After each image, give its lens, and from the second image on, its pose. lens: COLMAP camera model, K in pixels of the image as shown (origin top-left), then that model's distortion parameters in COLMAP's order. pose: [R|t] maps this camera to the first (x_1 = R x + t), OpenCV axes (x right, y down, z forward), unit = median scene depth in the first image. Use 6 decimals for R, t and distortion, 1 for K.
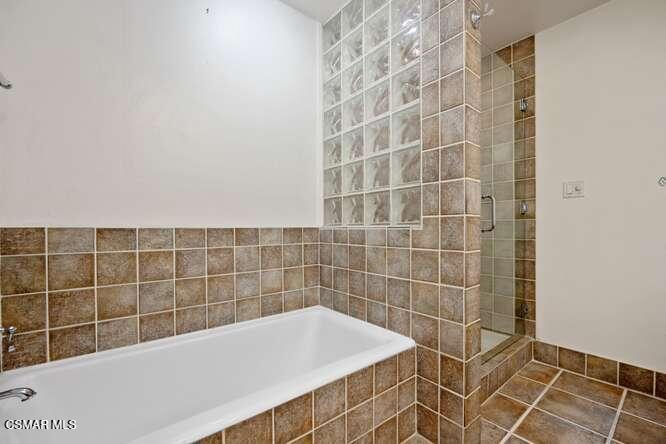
lens RADIAL K [[286.4, 0, 330.5], [0, 286.4, 228.2], [0, 0, 1]] dist [-0.004939, -0.000455]
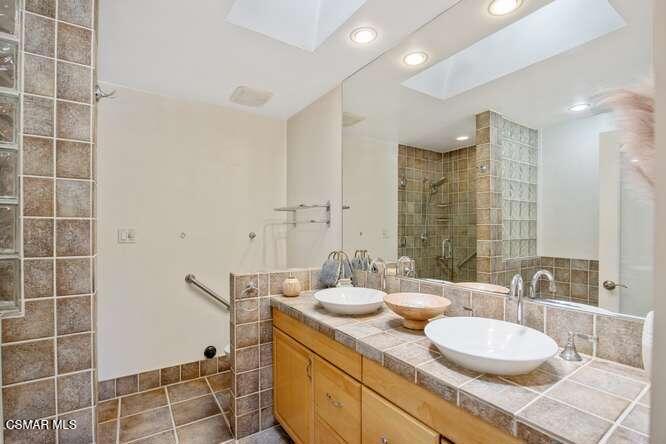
lens RADIAL K [[315.4, 0, 331.5], [0, 315.4, 224.4], [0, 0, 1]] dist [-0.012569, 0.001590]
pose [[0.096797, 0.003405, 0.995298, -0.451434], [-0.003157, 0.999990, -0.003114, -0.247953], [-0.995299, -0.002841, 0.096807, 0.072090]]
